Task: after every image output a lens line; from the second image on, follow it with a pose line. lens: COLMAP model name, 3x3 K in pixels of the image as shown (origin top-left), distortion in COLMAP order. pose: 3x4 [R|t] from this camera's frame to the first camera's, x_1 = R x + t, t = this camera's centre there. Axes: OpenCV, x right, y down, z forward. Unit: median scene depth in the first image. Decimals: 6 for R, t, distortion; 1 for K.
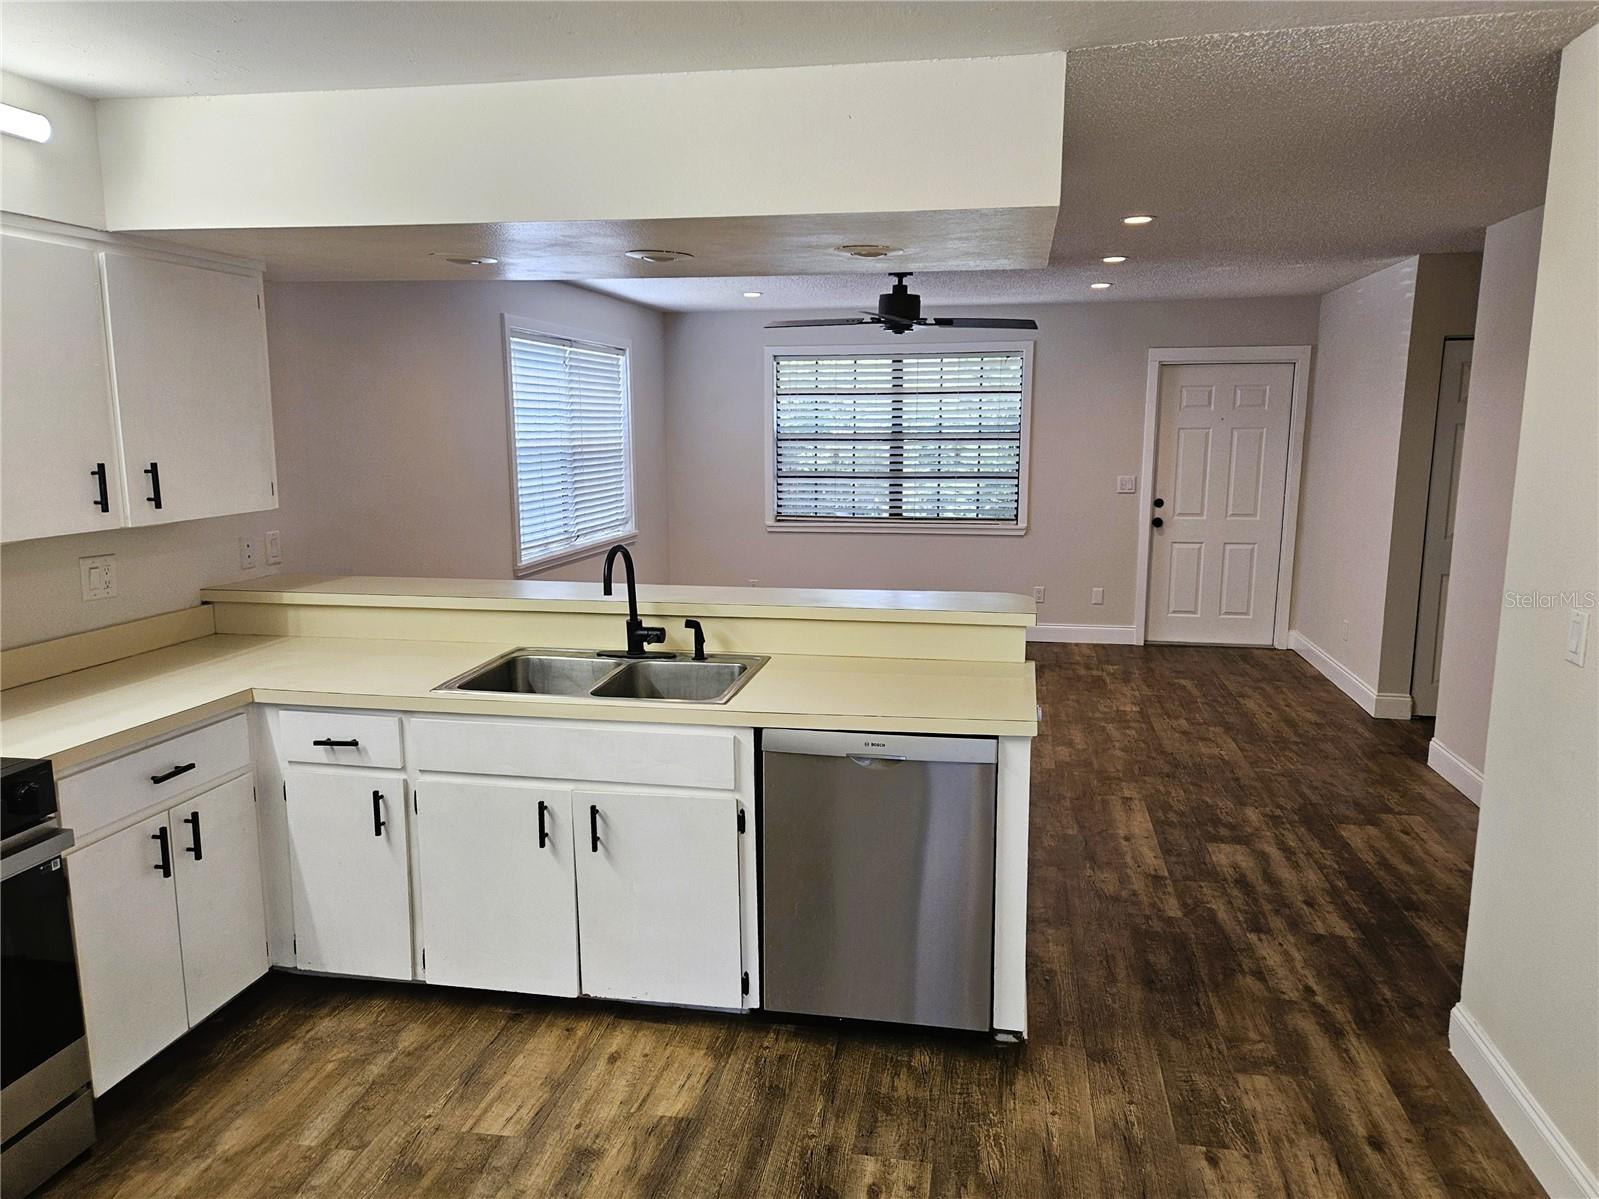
lens RADIAL K [[1126.7, 0, 809.7], [0, 1126.7, 616.7], [0, 0, 1]] dist [0.071156, -0.059208]
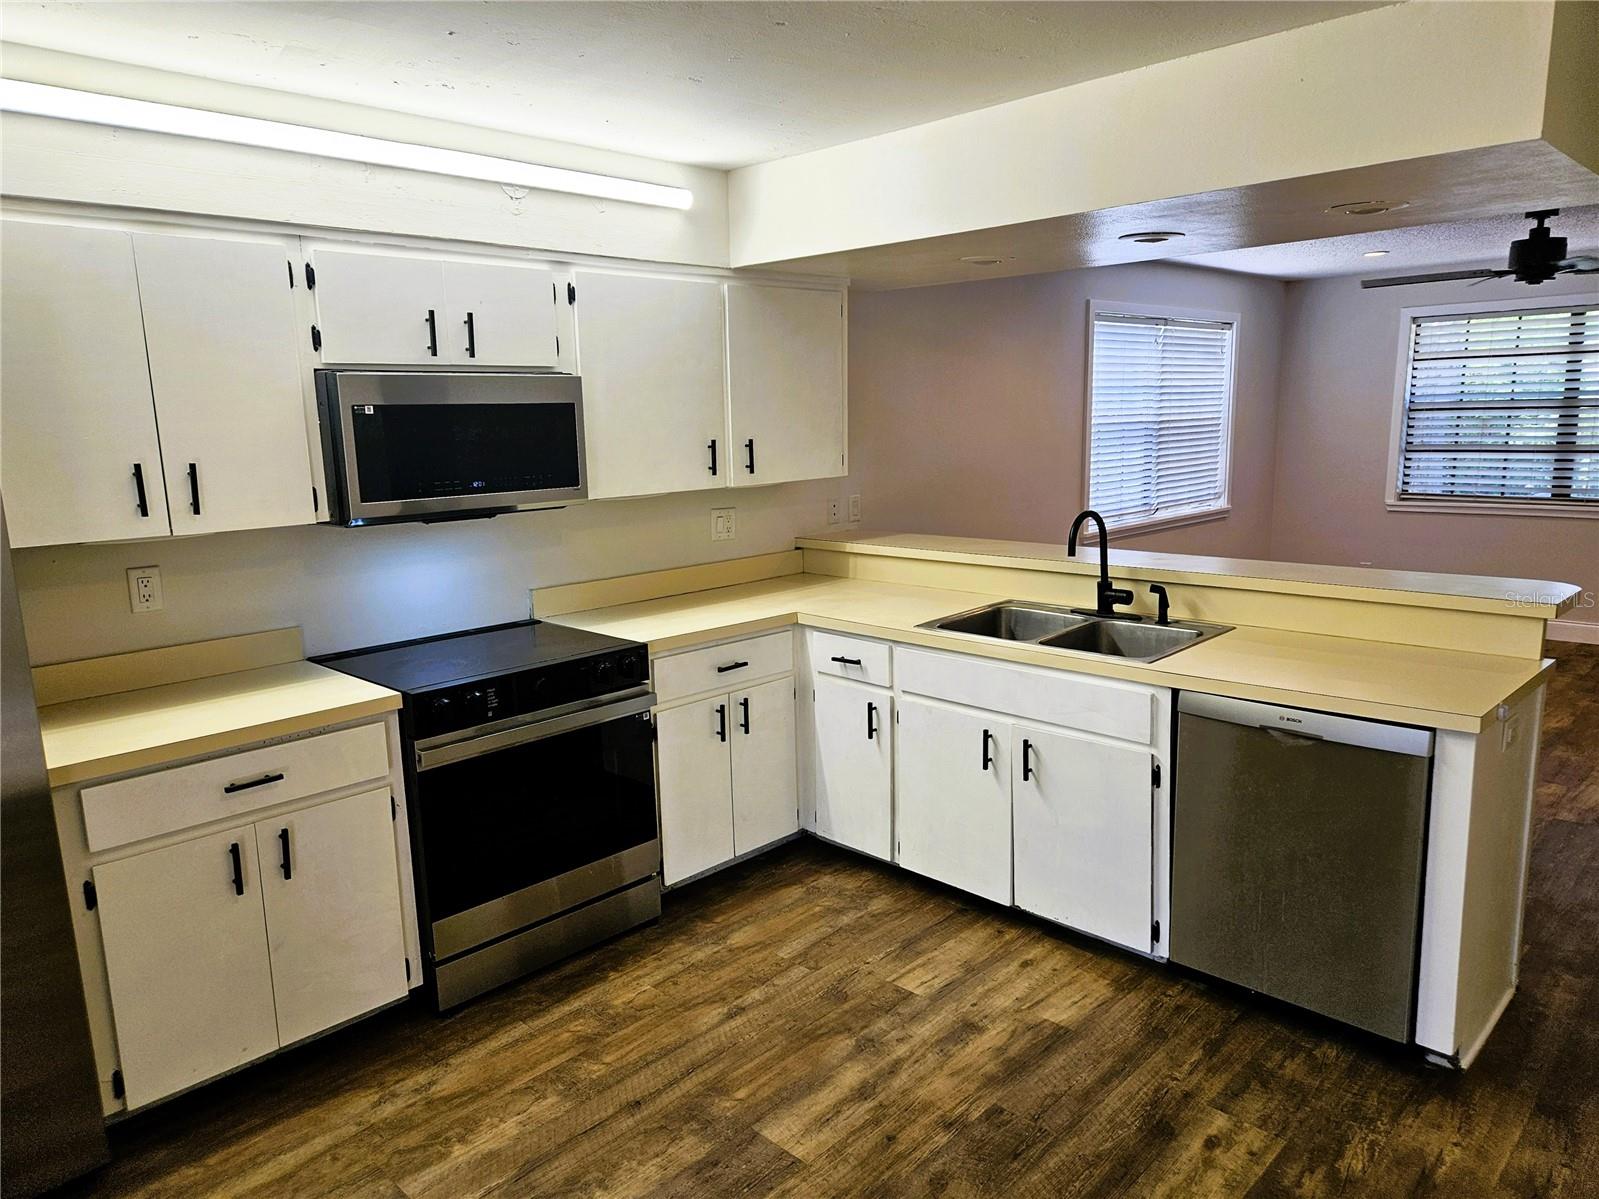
lens RADIAL K [[1089.0, 0, 806.9], [0, 1089.0, 608.5], [0, 0, 1]] dist [0.071144, -0.053840]
pose [[0.829254, 0.082022, -0.552820, 0.183605], [-0.072992, 0.996594, 0.038373, 0.008848], [0.554084, 0.008531, 0.832417, -0.025342]]
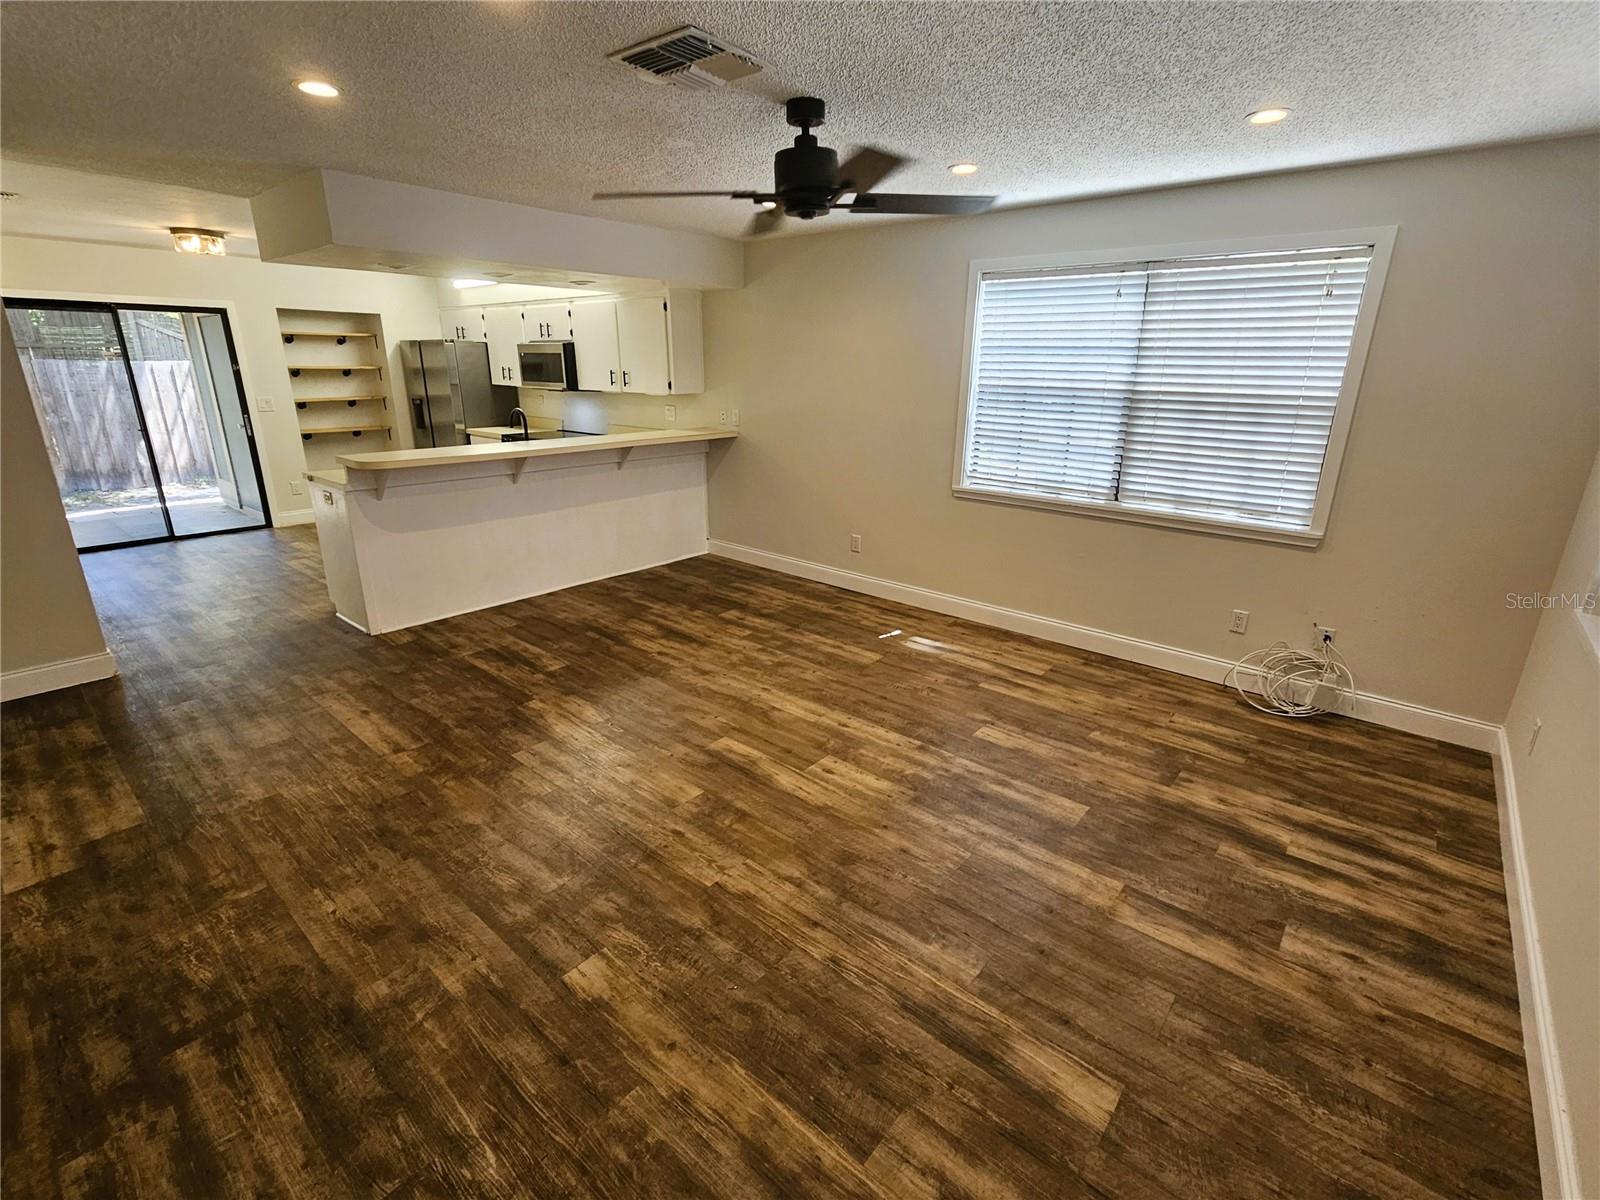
lens RADIAL K [[724.1, 0, 797.2], [0, 724.1, 592.4], [0, 0, 1]] dist [0.000834, 0.000875]
pose [[-0.501370, 0.258105, -0.825839, 0.818529], [-0.159592, 0.910507, 0.381455, -0.357433], [0.850388, 0.323047, -0.415309, 2.098025]]
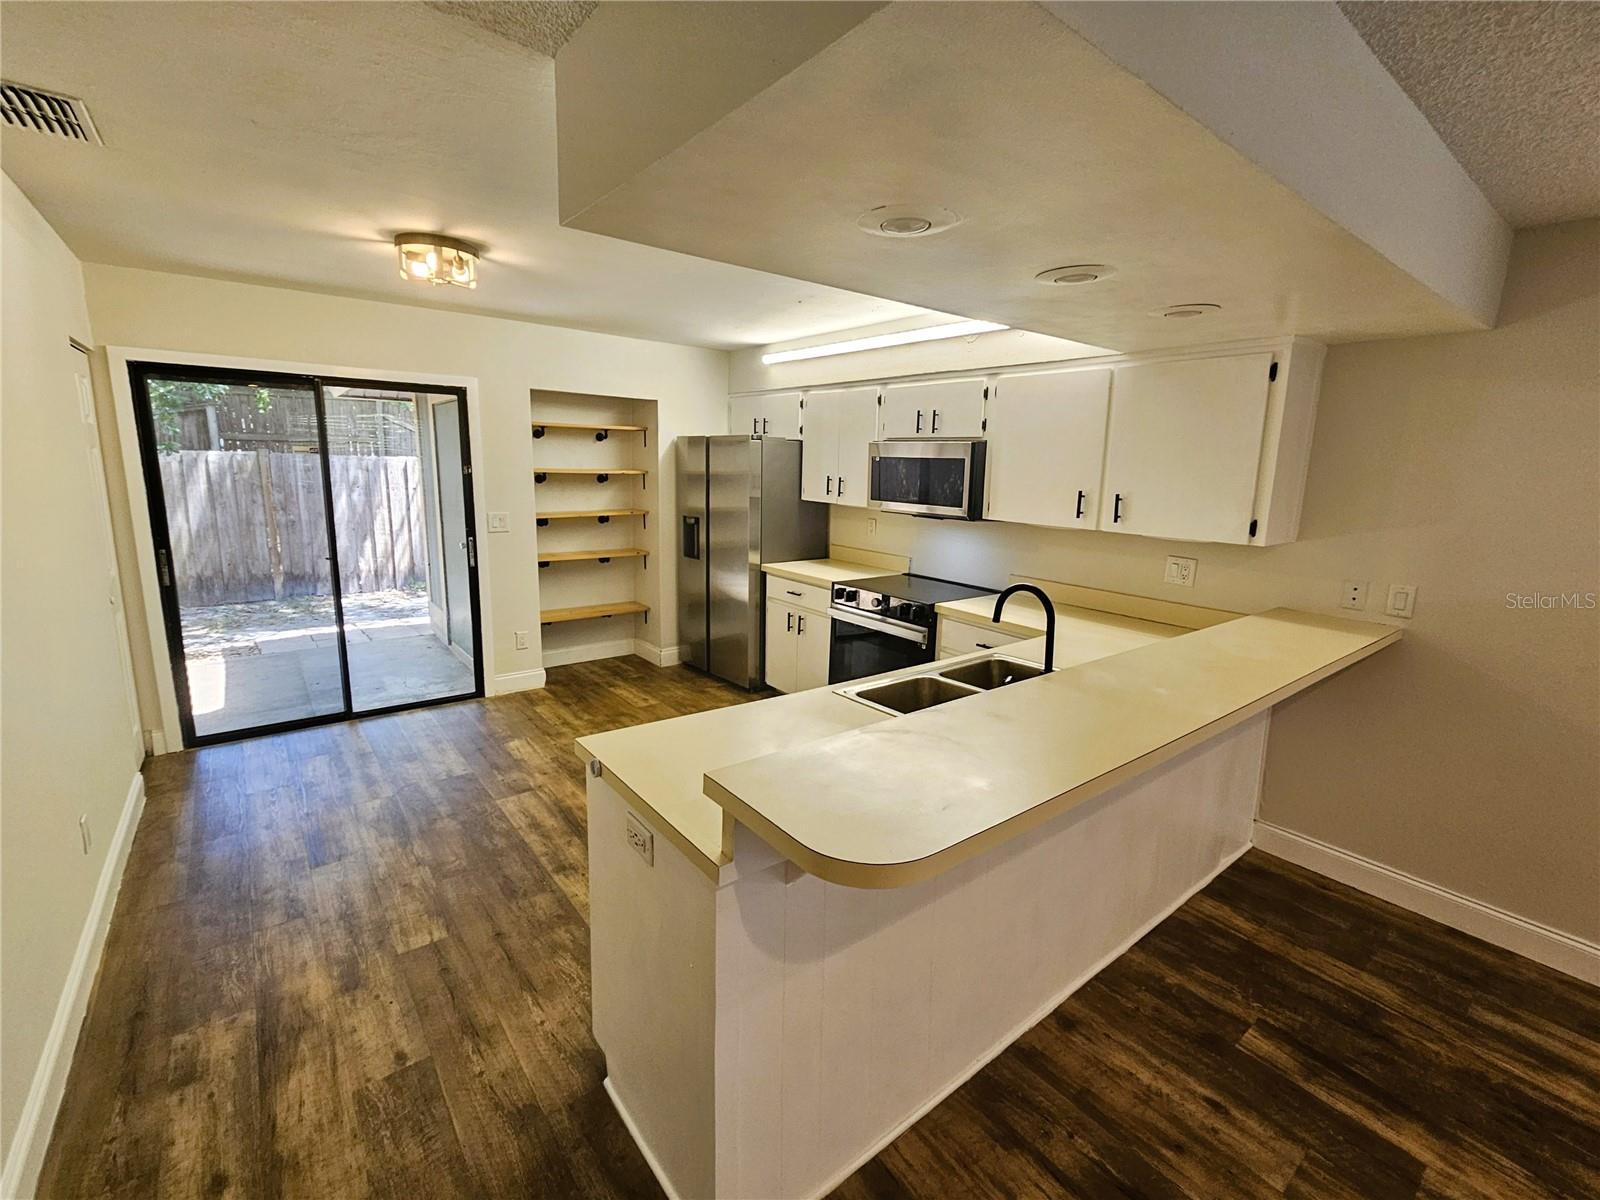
lens RADIAL K [[696.8, 0, 806.3], [0, 696.8, 591.6], [0, 0, 1]] dist [0.001576, -0.000052]
pose [[-0.657926, 0.122112, -0.743116, 0.400392], [-0.157277, 0.942727, 0.294160, -0.197566], [0.736476, 0.310411, -0.601039, 1.155505]]
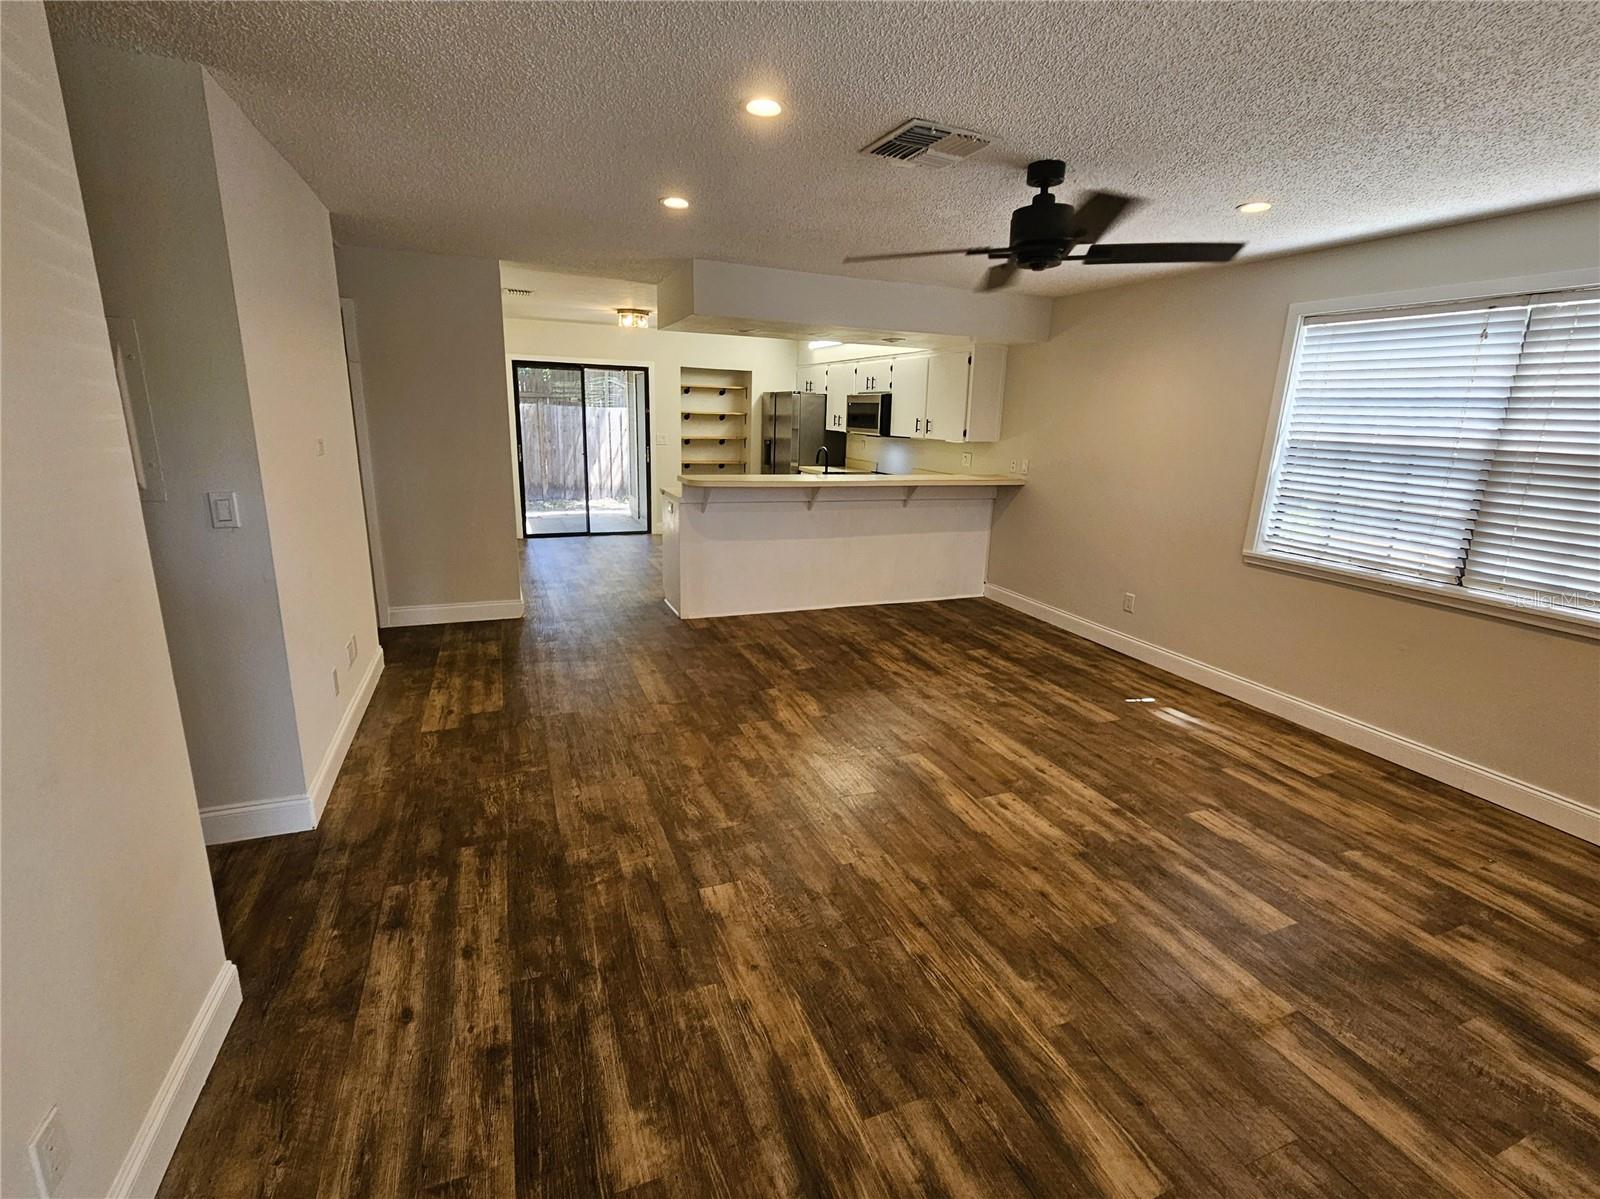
lens RADIAL K [[715.5, 0, 798.9], [0, 715.5, 592.9], [0, 0, 1]] dist [-0.000848, 0.000291]
pose [[-0.841437, 0.106578, -0.529741, 0.771915], [-0.124292, 0.915895, 0.381691, -0.366945], [0.525867, 0.387011, -0.757421, 2.255071]]
